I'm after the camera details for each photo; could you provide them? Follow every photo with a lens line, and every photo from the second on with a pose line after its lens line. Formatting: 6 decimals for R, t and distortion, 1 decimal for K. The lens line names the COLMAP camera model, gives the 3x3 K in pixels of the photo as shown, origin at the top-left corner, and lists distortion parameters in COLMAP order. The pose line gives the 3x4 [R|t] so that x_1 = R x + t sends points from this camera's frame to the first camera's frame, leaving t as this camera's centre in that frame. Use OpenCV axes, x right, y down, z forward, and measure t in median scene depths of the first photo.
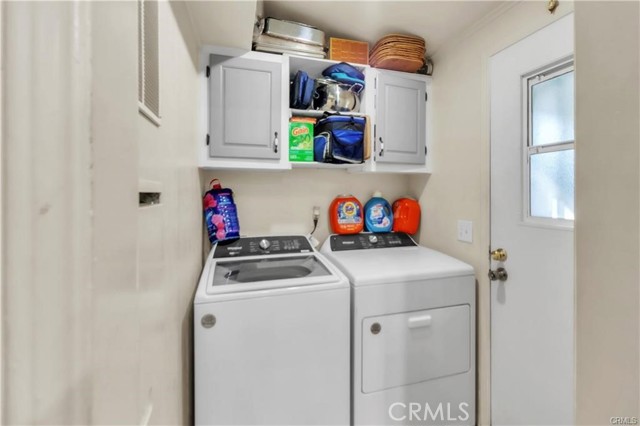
lens RADIAL K [[297.0, 0, 322.2], [0, 297.0, 195.0], [0, 0, 1]] dist [0.000194, -0.000160]
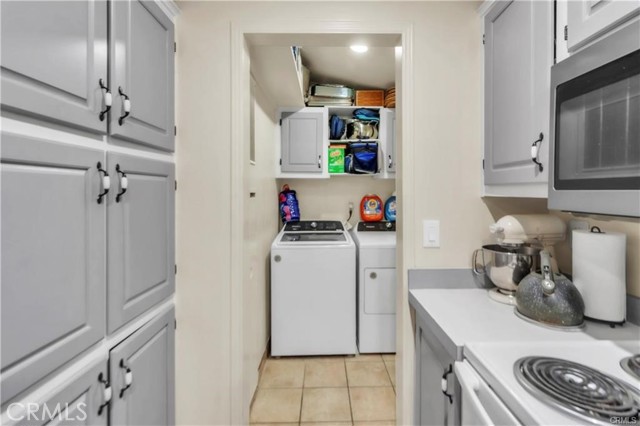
lens RADIAL K [[297.0, 0, 322.2], [0, 297.0, 195.0], [0, 0, 1]] dist [0.000194, -0.000160]
pose [[0.961442, 0.003174, -0.274988, 0.291791], [-0.002928, 0.999995, 0.001306, 0.002359], [0.274991, -0.000450, 0.961447, -0.535474]]
